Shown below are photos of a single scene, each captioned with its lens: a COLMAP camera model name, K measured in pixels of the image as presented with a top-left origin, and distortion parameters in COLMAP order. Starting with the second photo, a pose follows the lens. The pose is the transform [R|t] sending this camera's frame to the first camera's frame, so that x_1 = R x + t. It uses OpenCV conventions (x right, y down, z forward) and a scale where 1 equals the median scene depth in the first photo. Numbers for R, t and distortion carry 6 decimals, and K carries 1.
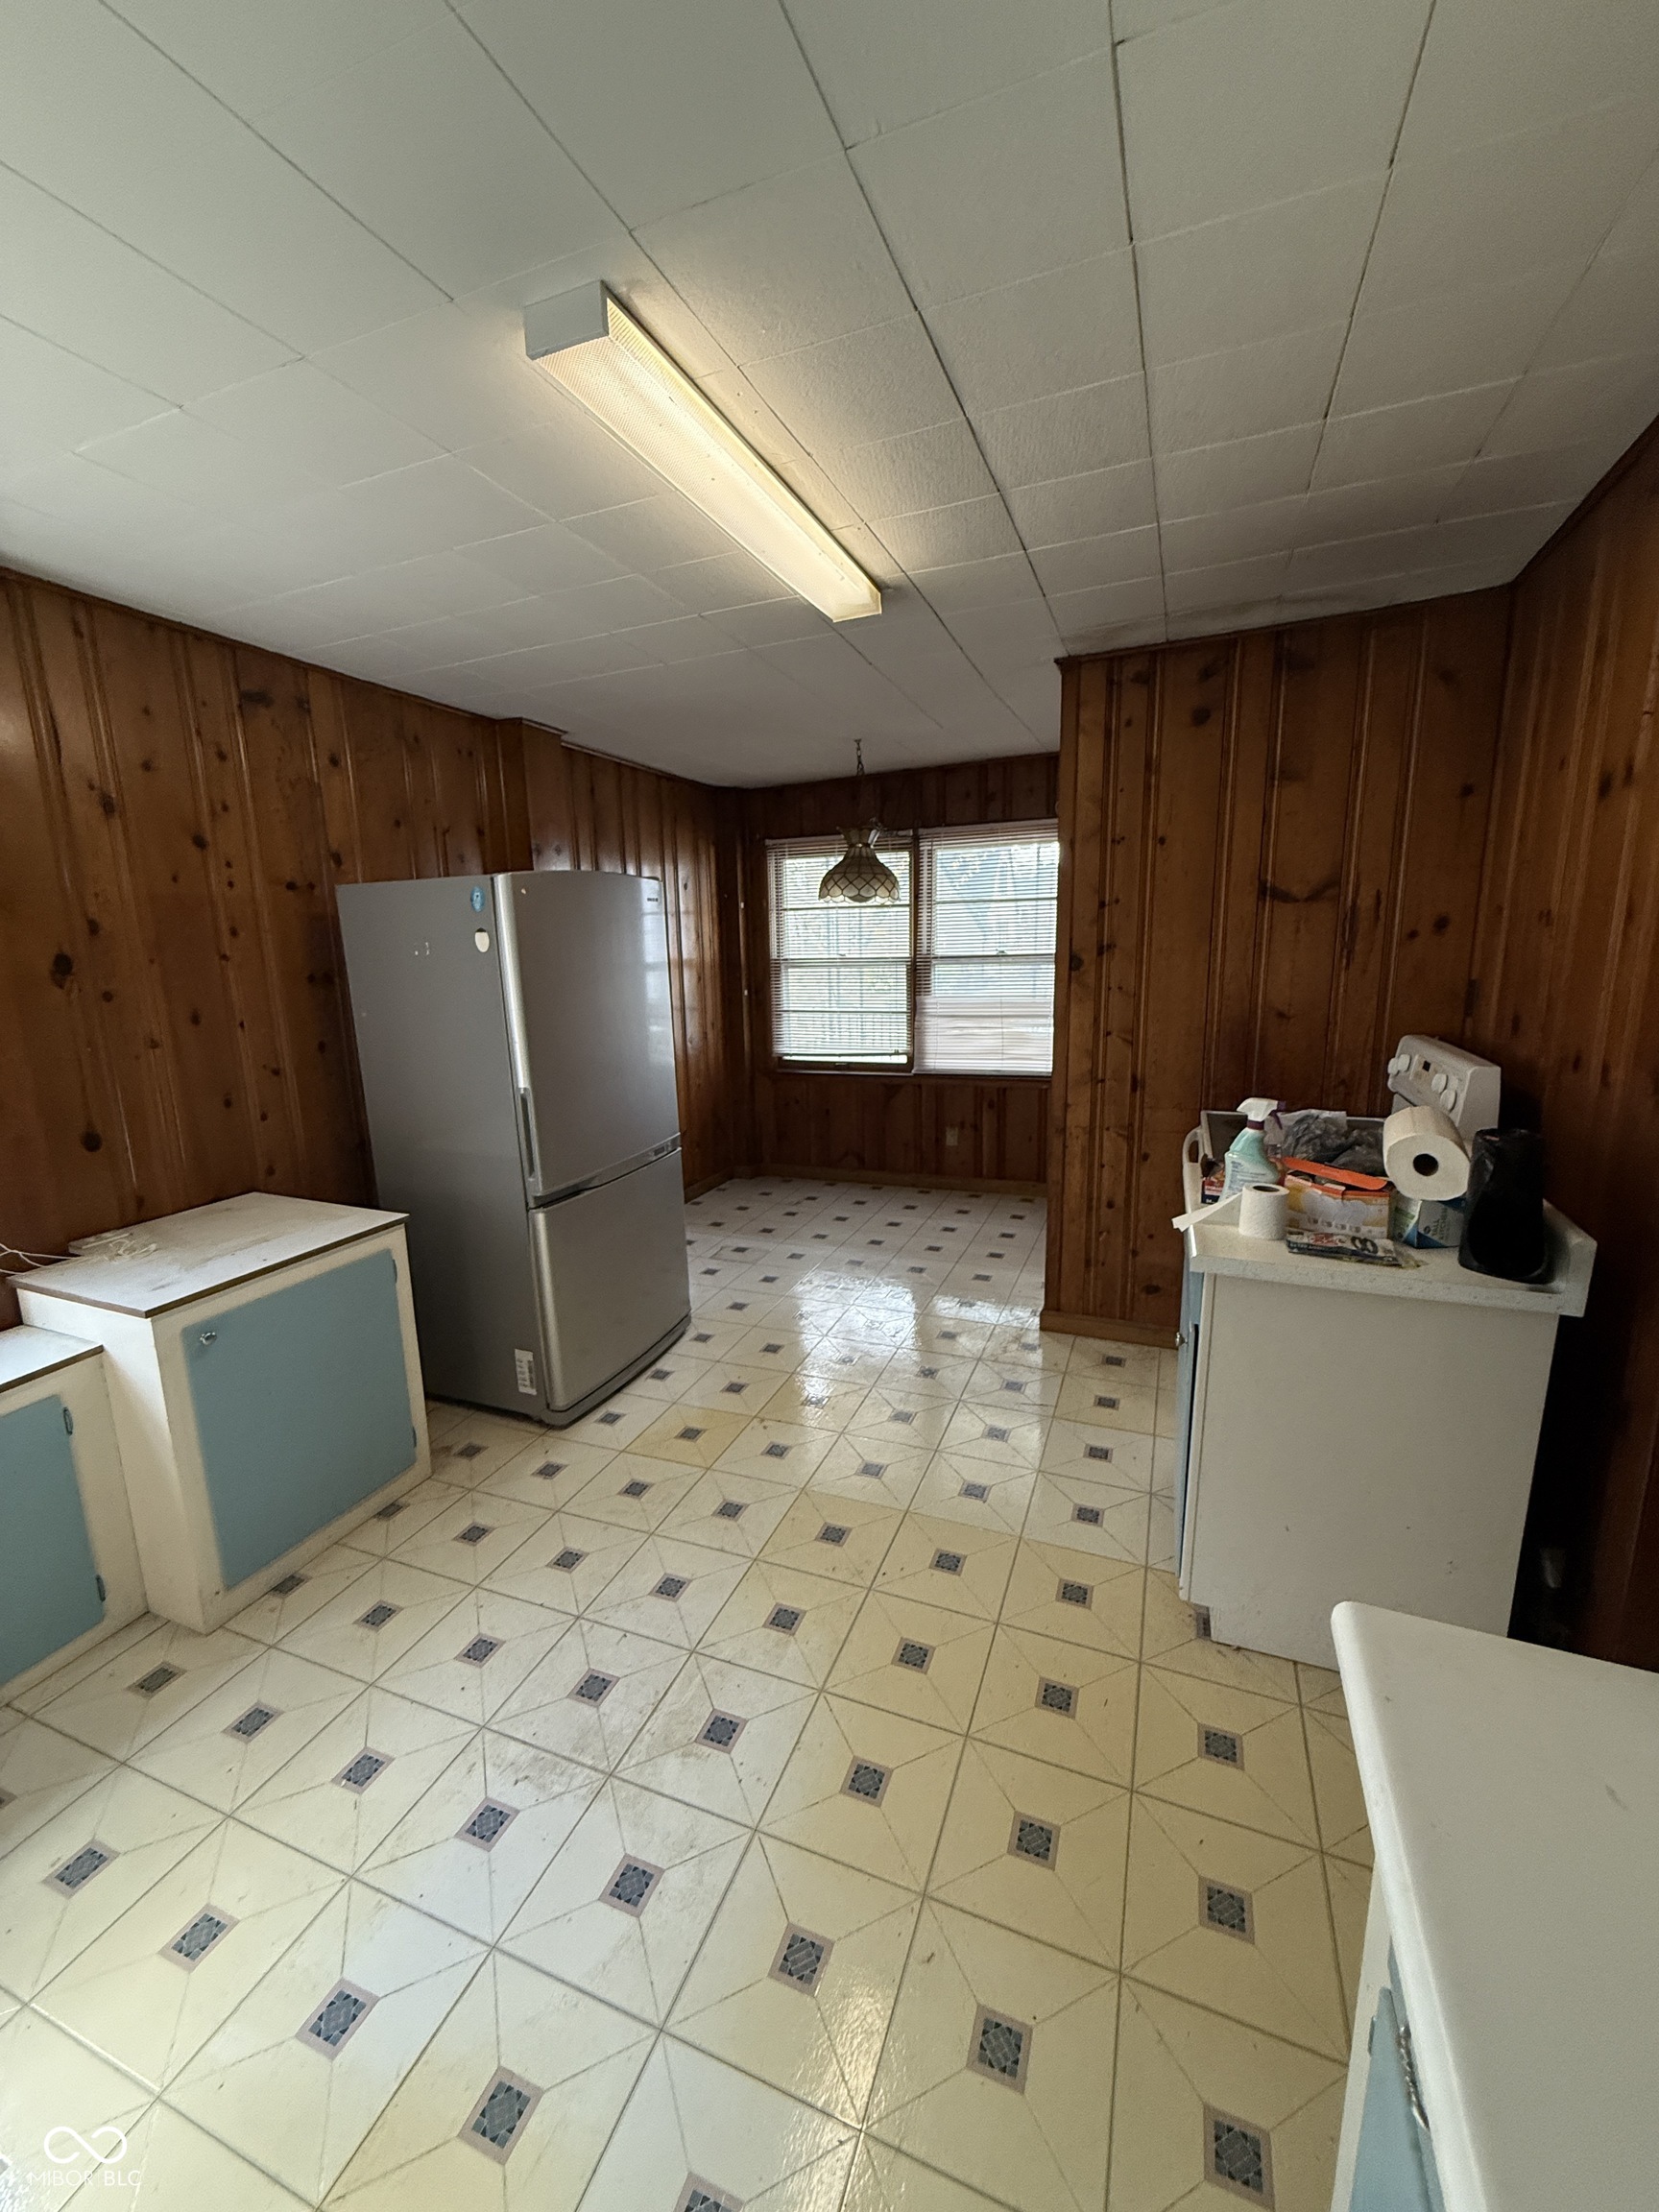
lens RADIAL K [[881.8, 0, 829.6], [0, 881.8, 1104.9], [0, 0, 1]] dist [0.001319, 0.000511]
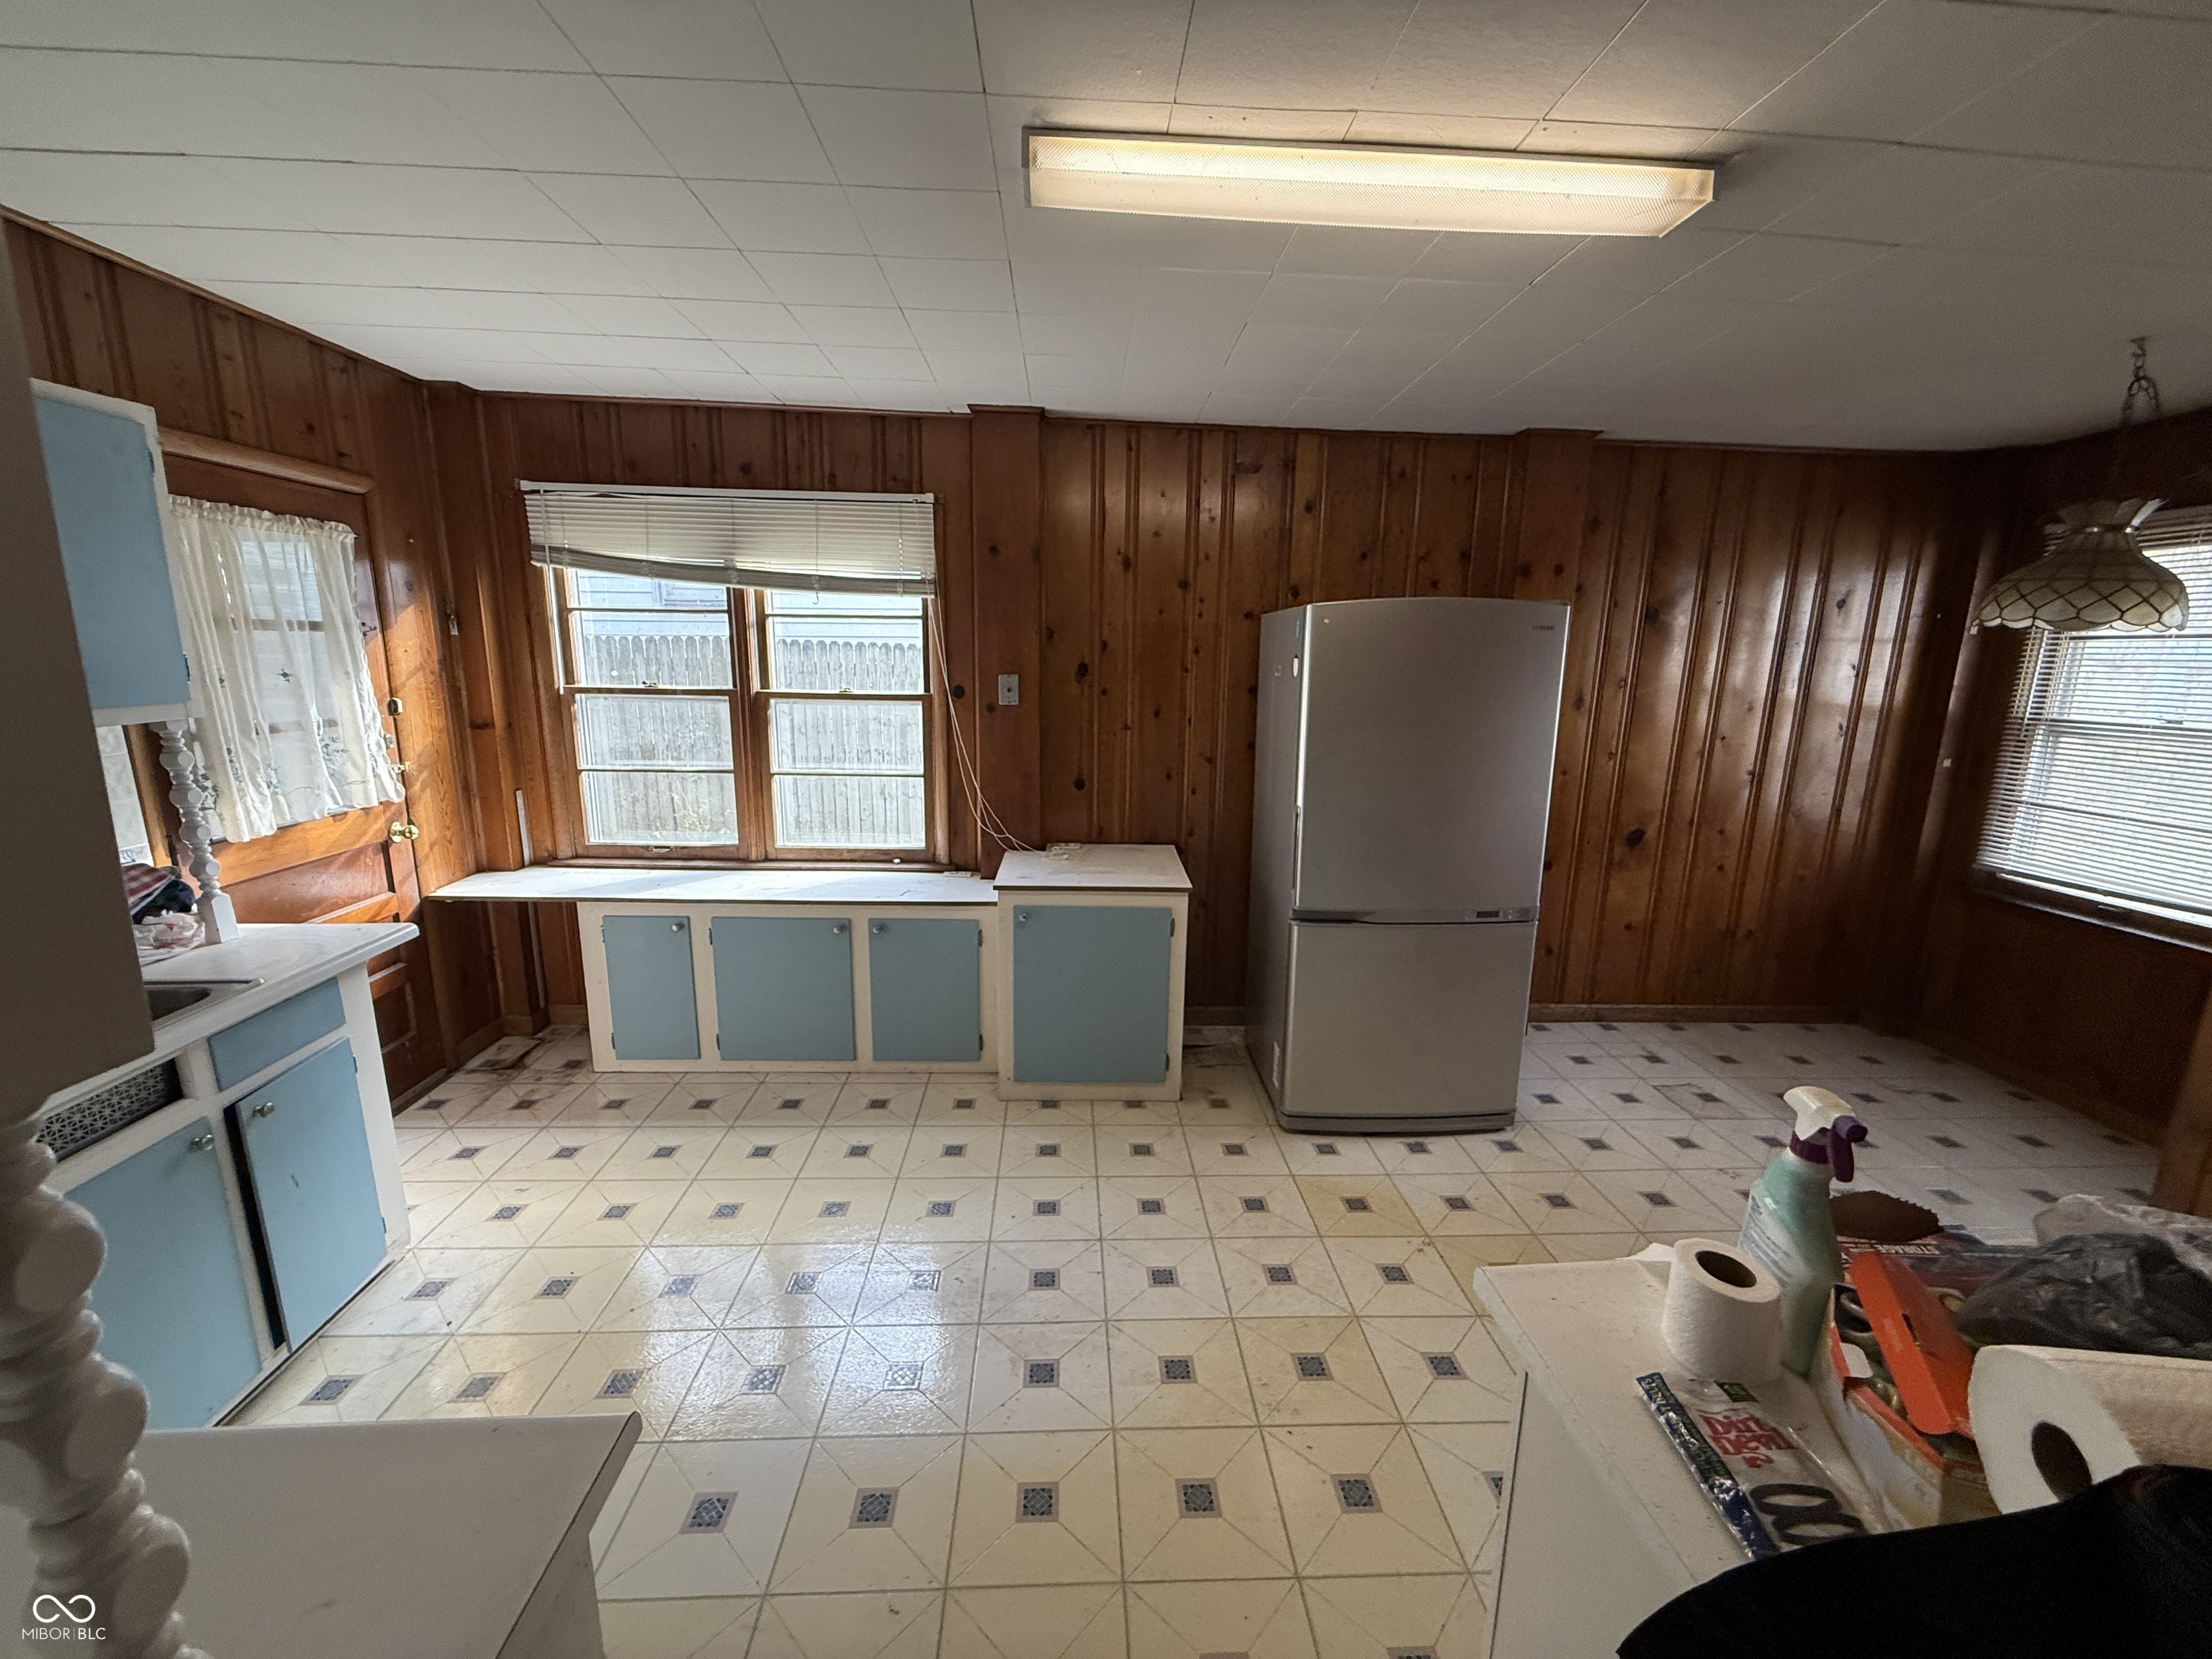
lens RADIAL K [[881.8, 0, 1104.5], [0, 881.8, 833.5], [0, 0, 1]] dist [0.001319, 0.000511]
pose [[0.408053, 0.215517, -0.887156, 0.486075], [-0.201487, 0.969036, 0.142732, -0.087869], [0.890447, 0.120508, 0.438842, 0.313777]]
